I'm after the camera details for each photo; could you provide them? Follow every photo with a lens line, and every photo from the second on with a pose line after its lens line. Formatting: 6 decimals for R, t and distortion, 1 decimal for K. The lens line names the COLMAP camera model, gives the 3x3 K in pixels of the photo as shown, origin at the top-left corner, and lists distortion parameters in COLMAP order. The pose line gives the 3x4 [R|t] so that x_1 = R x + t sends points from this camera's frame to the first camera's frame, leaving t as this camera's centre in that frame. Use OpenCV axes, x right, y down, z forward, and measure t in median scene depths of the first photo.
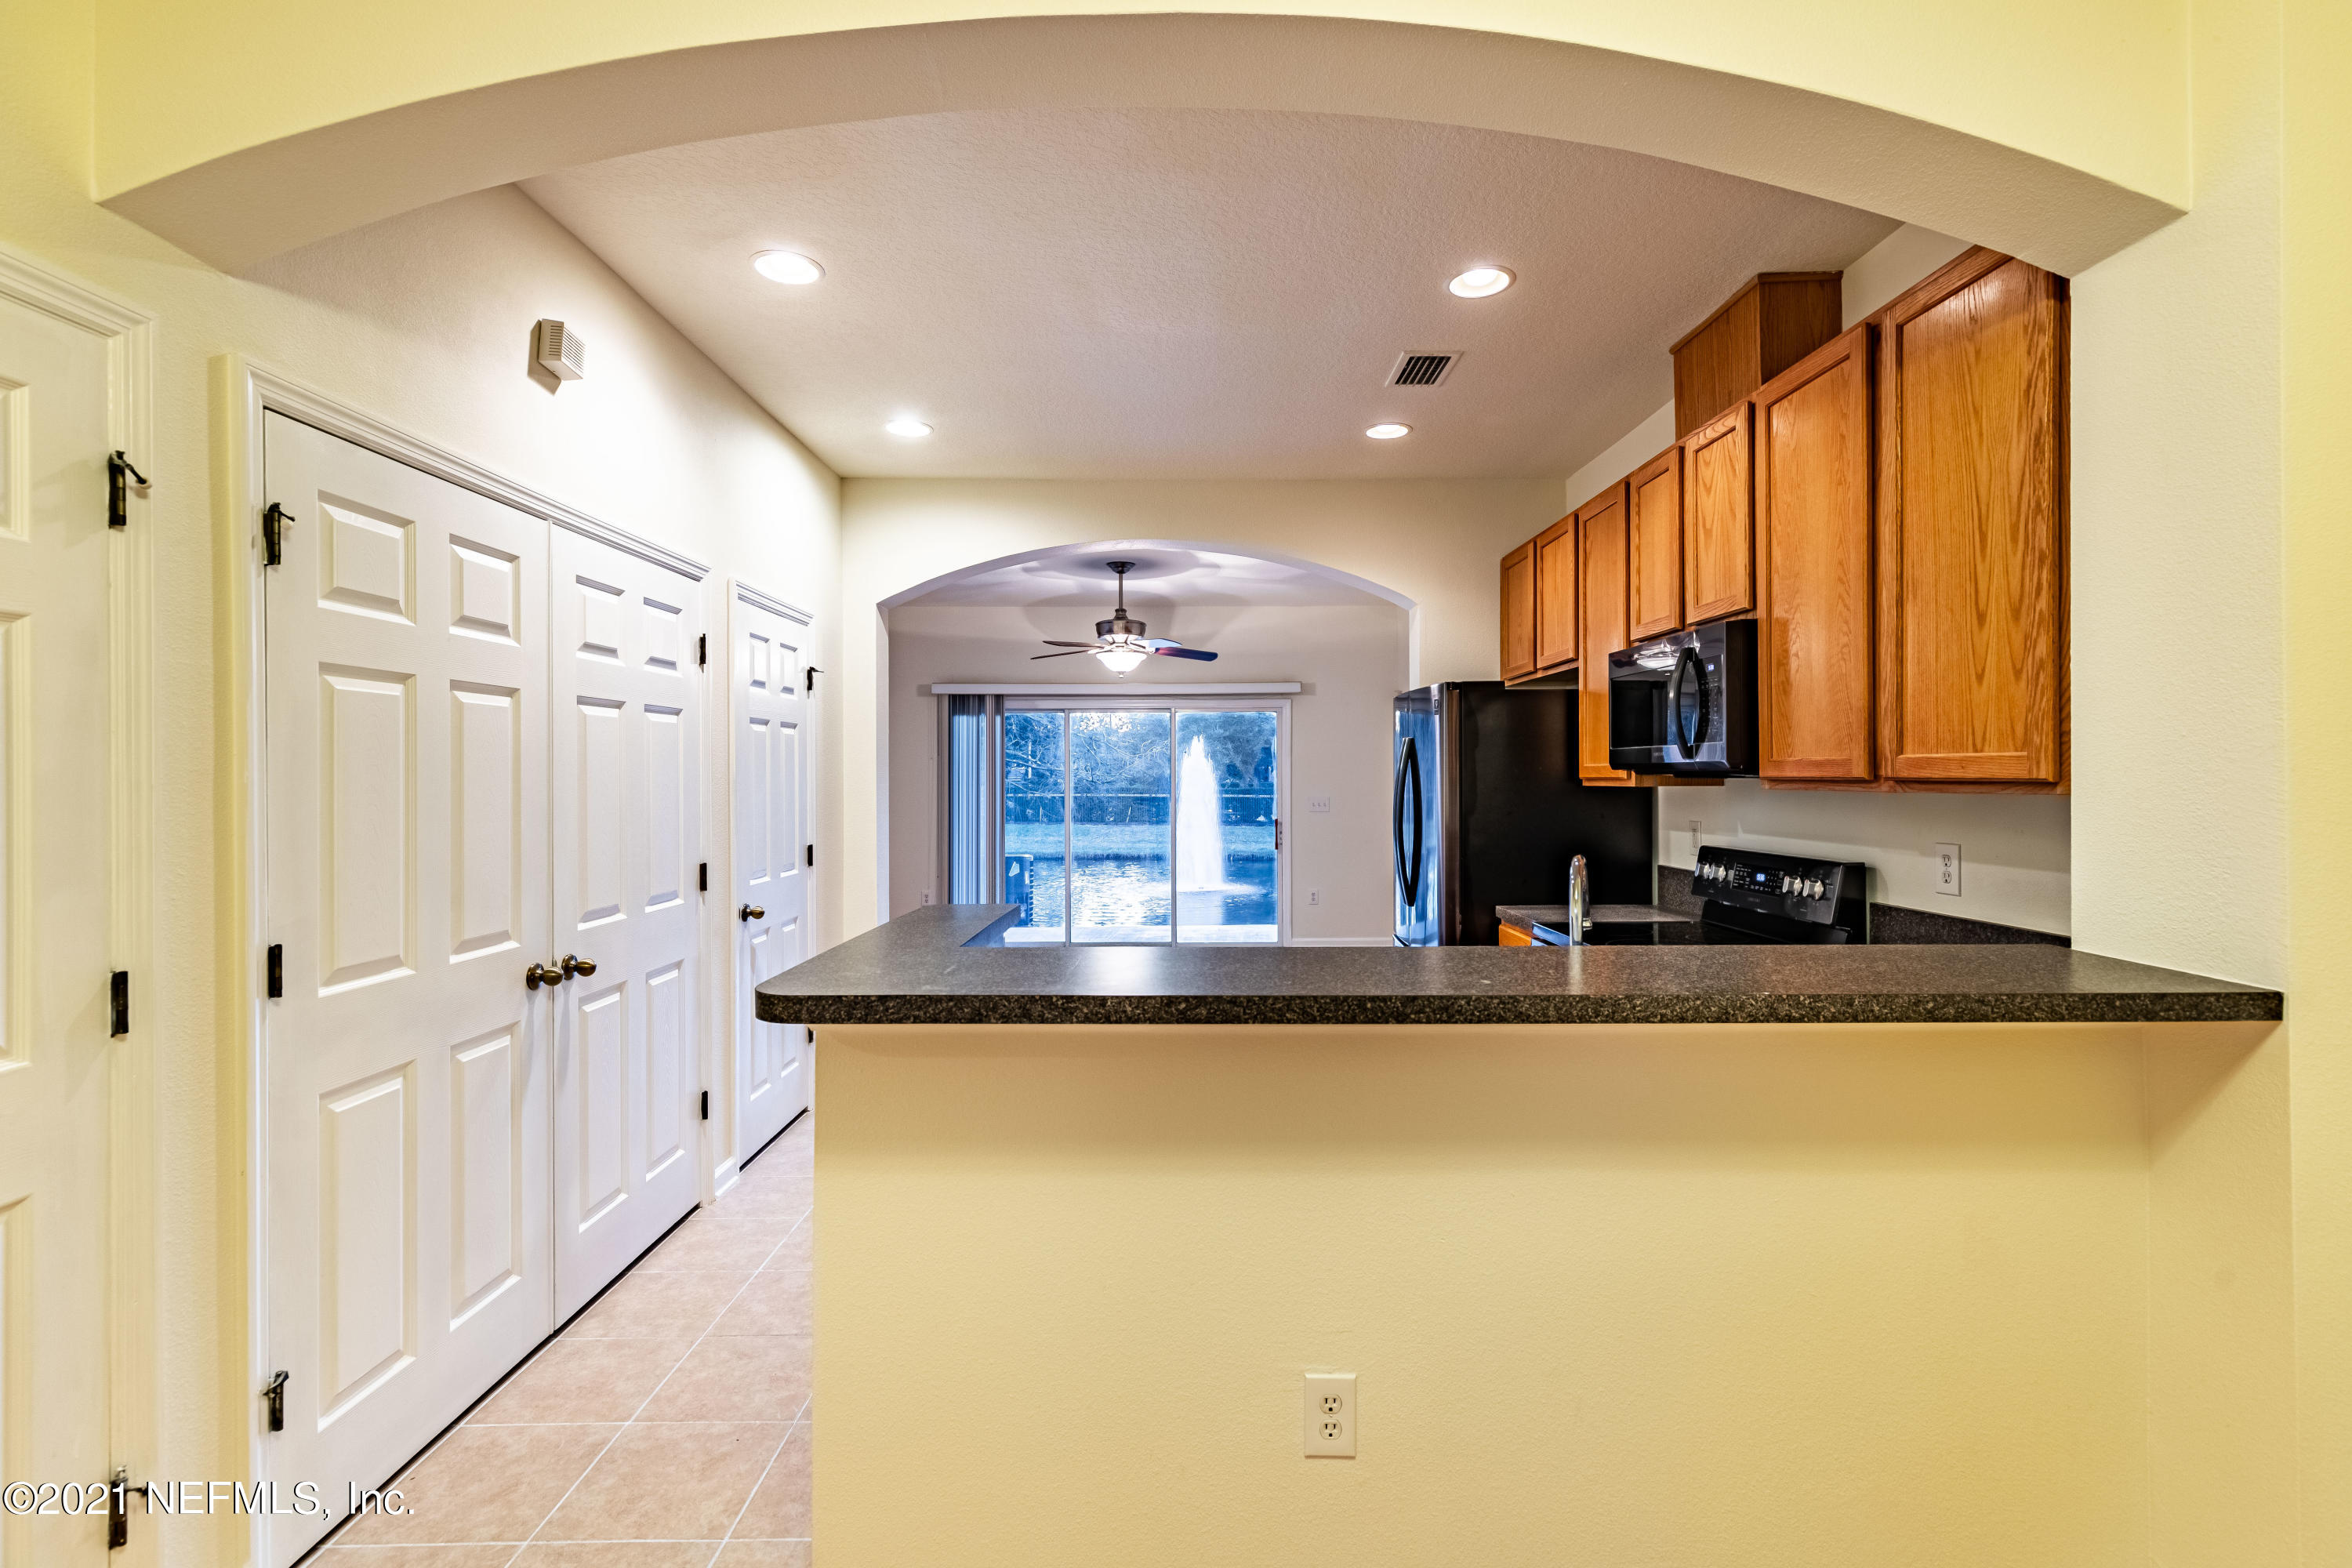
lens RADIAL K [[1076.7, 0, 1159.7], [0, 1076.7, 773.2], [0, 0, 1]] dist [0.007296, -0.000135]
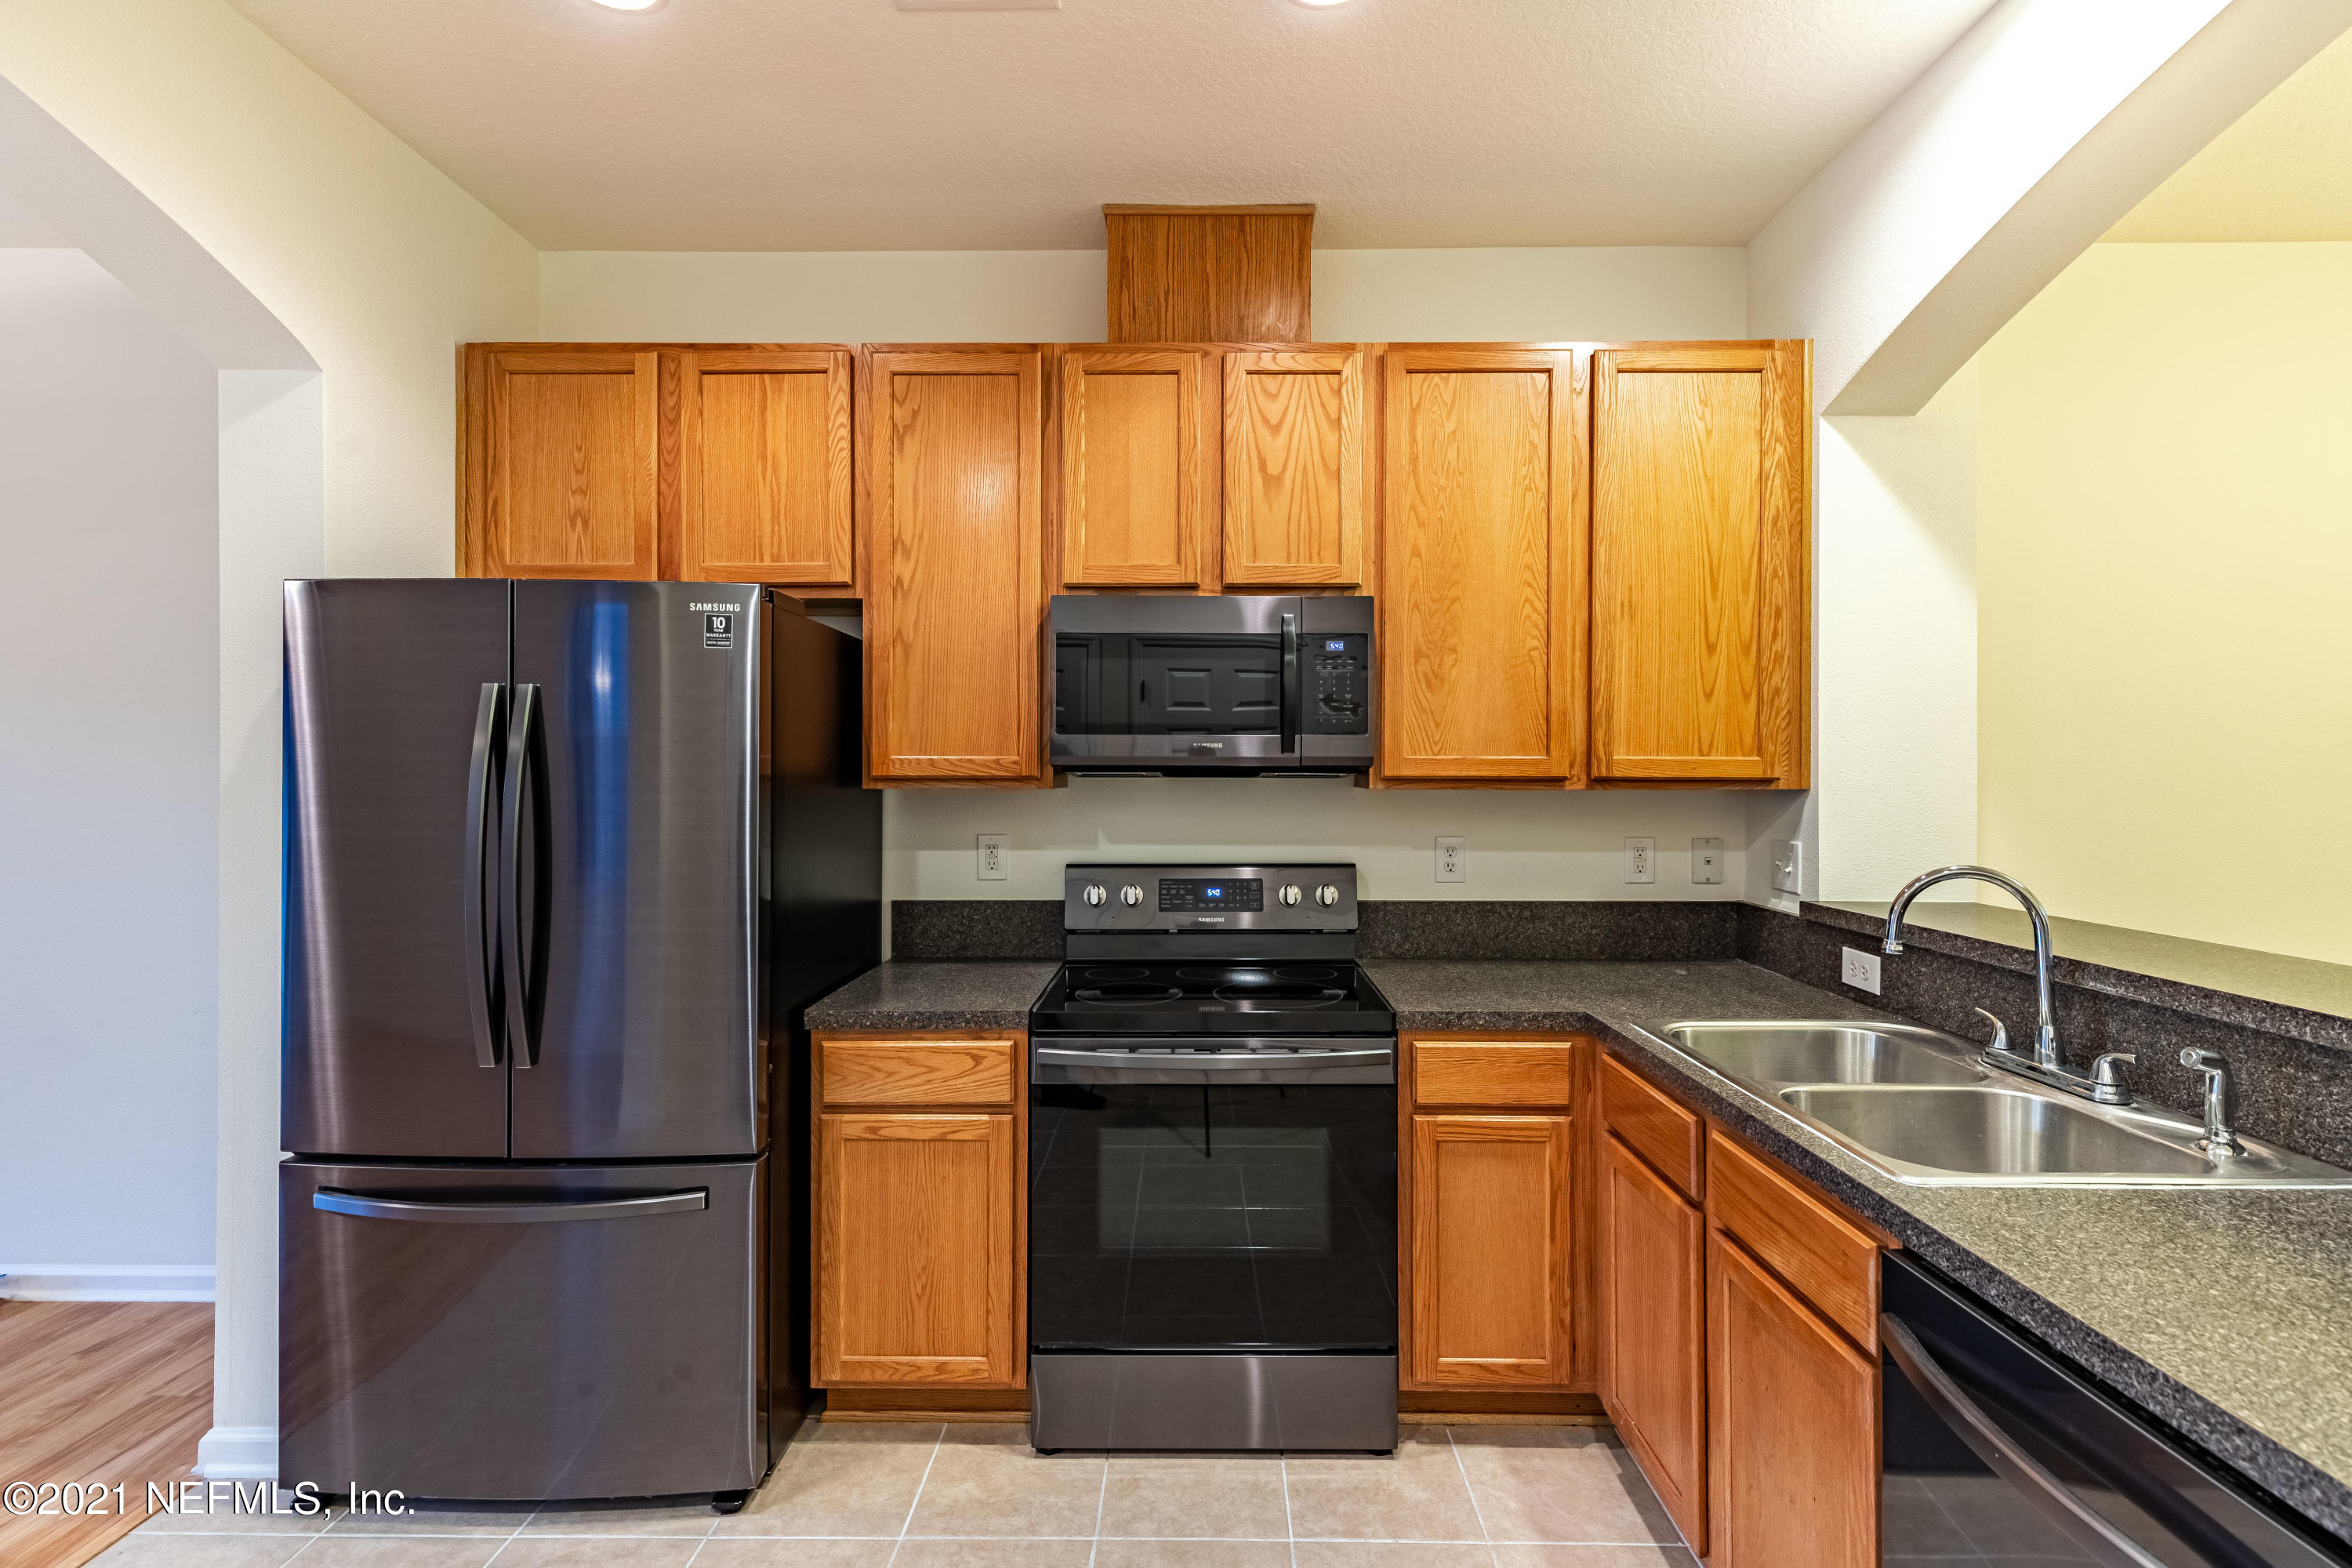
lens RADIAL K [[1080.9, 0, 1185.0], [0, 1080.9, 776.0], [0, 0, 1]] dist [0.008340, -0.001042]
pose [[0.000844, 0.003574, 0.999993, -0.391514], [-0.006048, 0.999975, -0.003569, 0.009236], [-0.999981, -0.006045, 0.000865, 1.309821]]
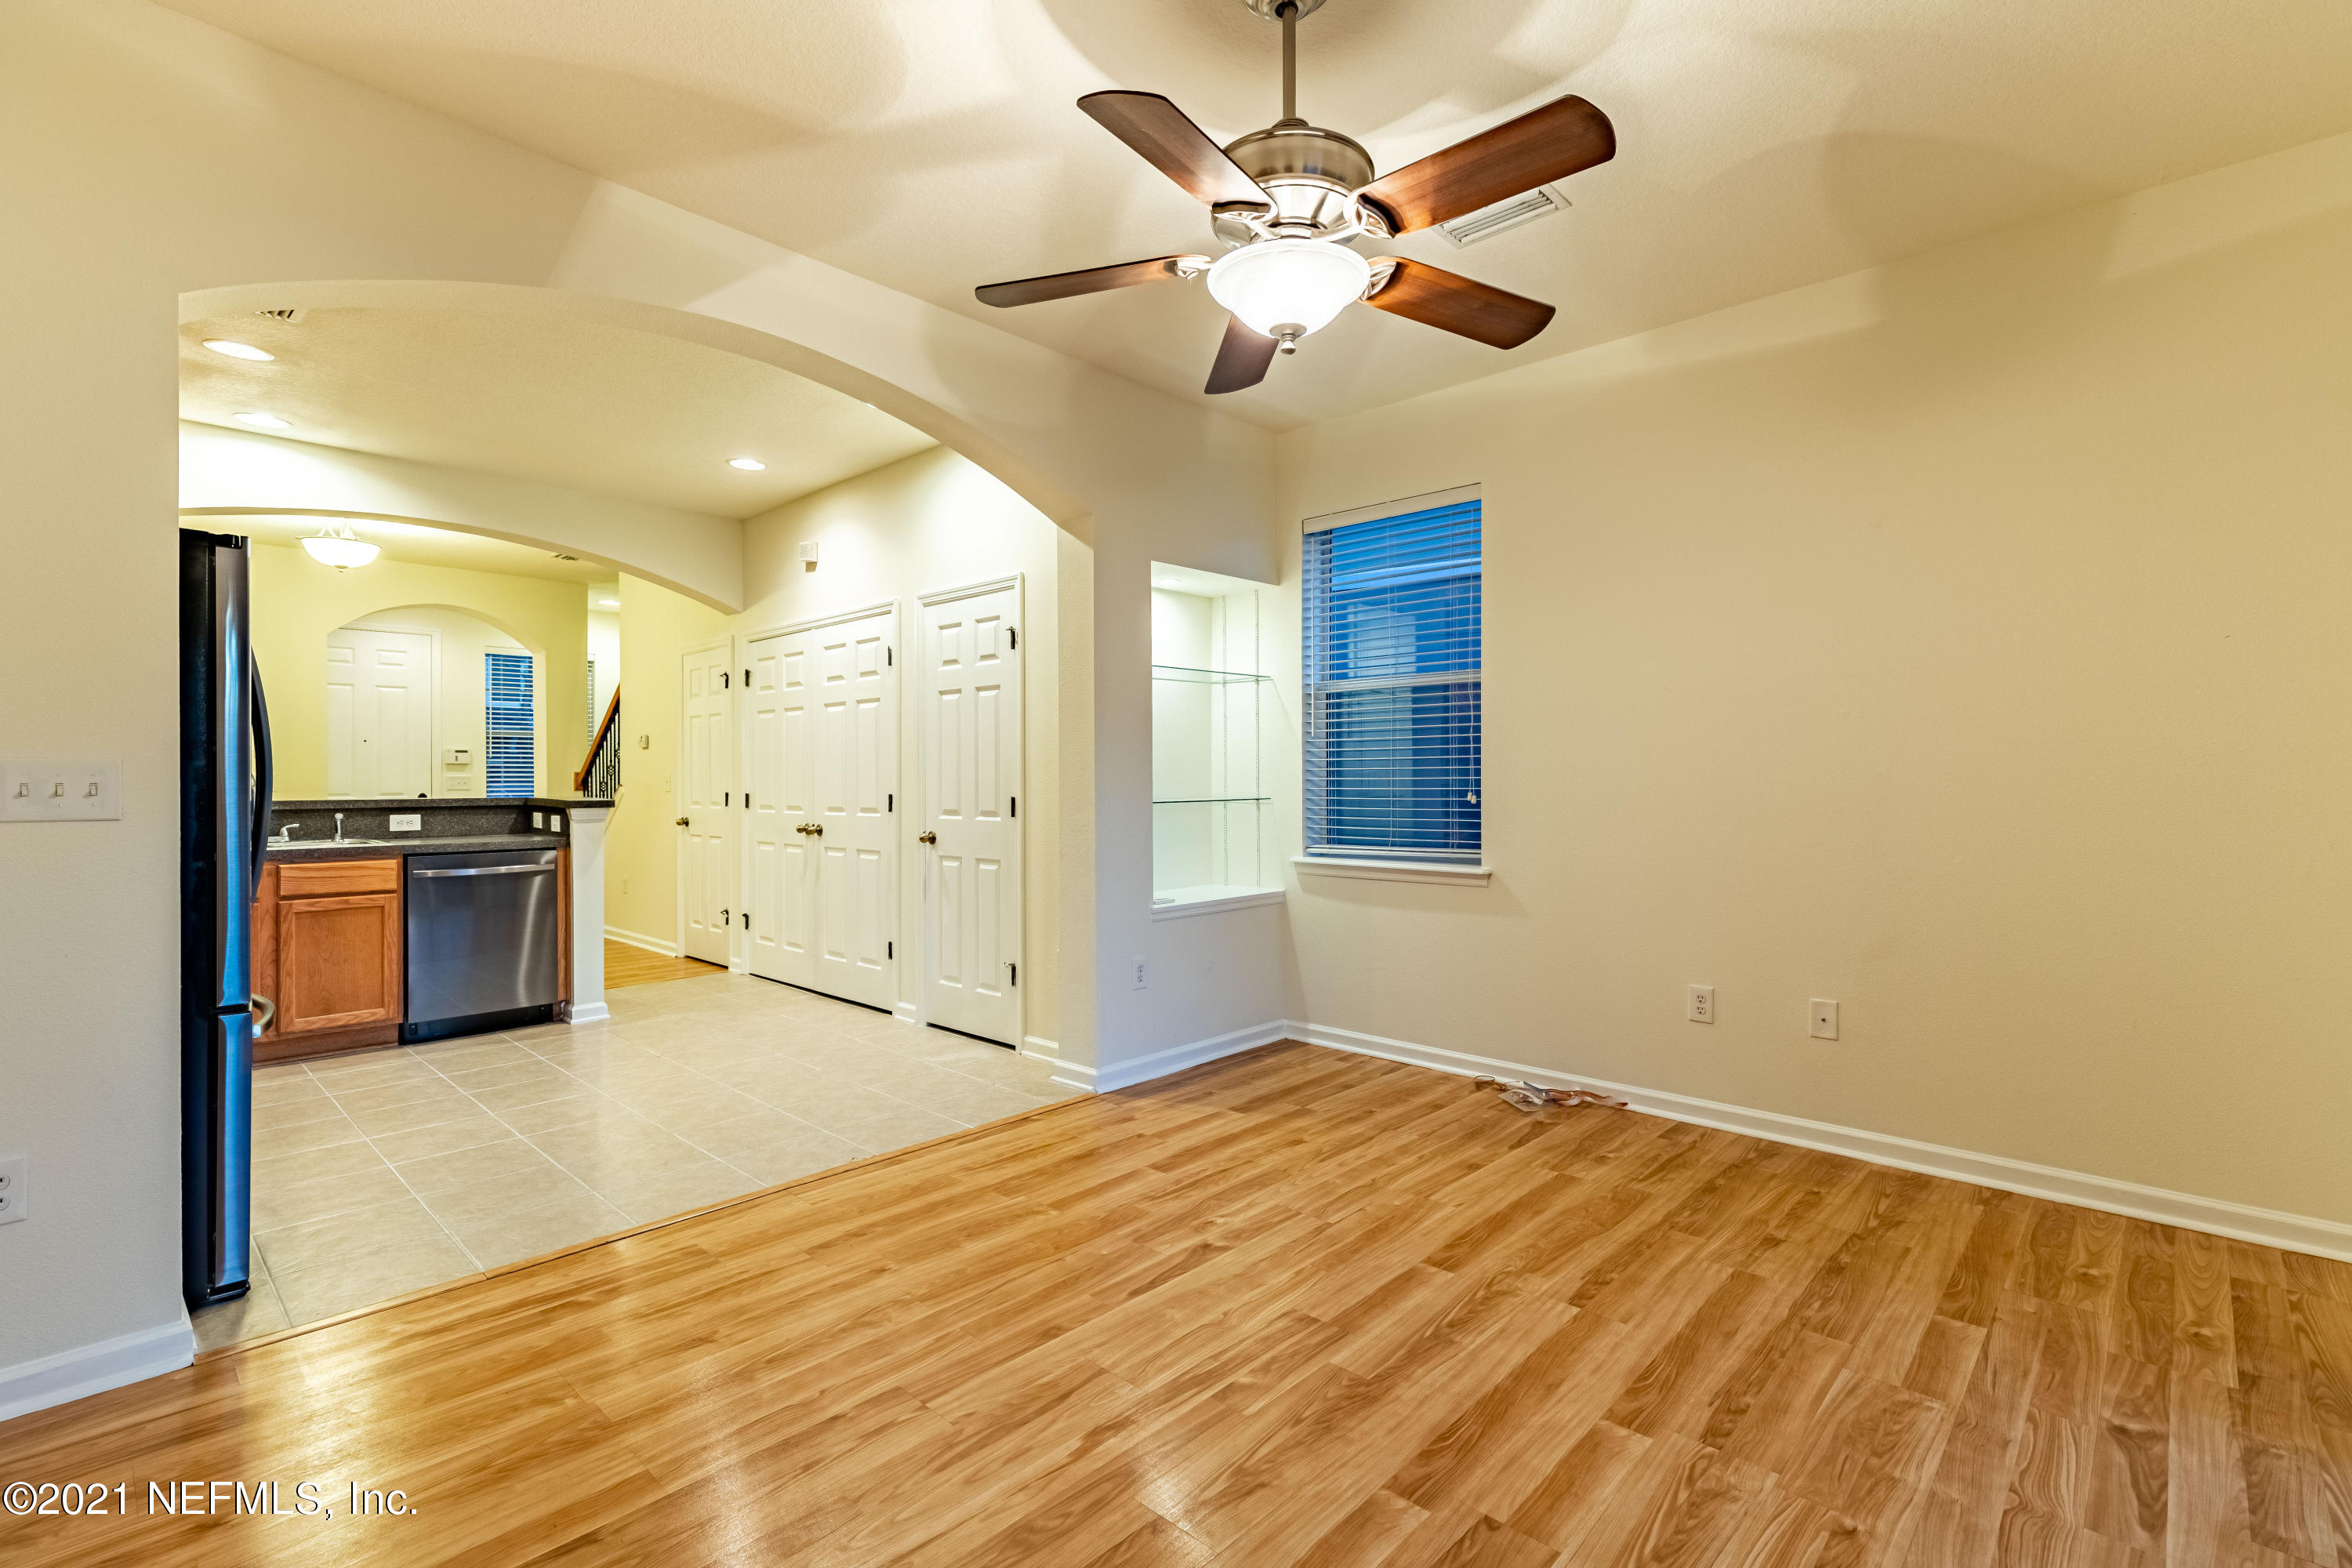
lens RADIAL K [[1063.5, 0, 1215.0], [0, 1063.5, 778.1], [0, 0, 1]] dist [0.013077, -0.000776]
pose [[-0.668261, 0.004456, -0.743914, 0.570627], [0.007516, 0.999971, -0.000762, 0.091927], [0.743889, -0.006101, -0.668275, 3.350833]]
